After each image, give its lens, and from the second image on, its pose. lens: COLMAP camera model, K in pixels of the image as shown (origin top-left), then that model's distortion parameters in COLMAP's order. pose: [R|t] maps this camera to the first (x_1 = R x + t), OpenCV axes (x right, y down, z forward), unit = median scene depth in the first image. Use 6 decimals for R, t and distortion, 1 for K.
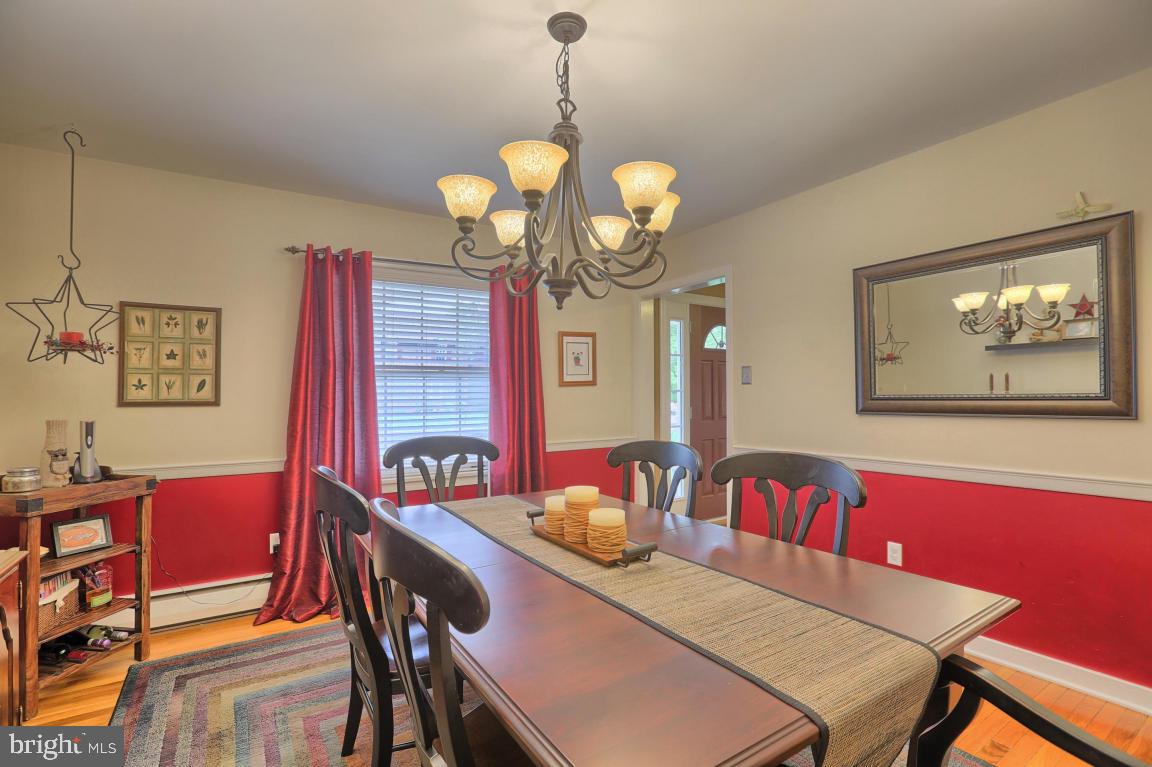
lens RADIAL K [[522.8, 0, 574.5], [0, 522.8, 387.2], [0, 0, 1]] dist [-0.025824, 0.002251]
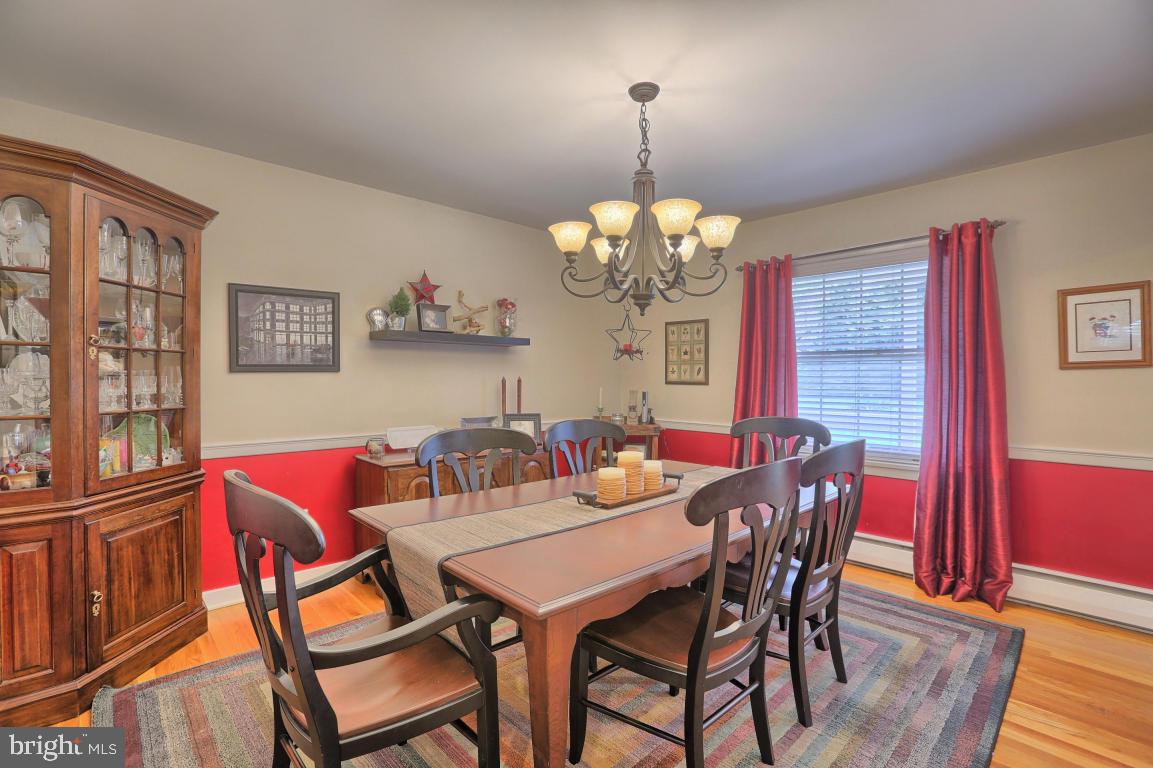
lens RADIAL K [[523.3, 0, 579.5], [0, 523.3, 382.3], [0, 0, 1]] dist [-0.025824, 0.002251]
pose [[0.196761, 0.019785, -0.980252, 0.757803], [0.011555, 0.999680, 0.022497, -0.009911], [0.980383, -0.015753, 0.196470, 0.367212]]
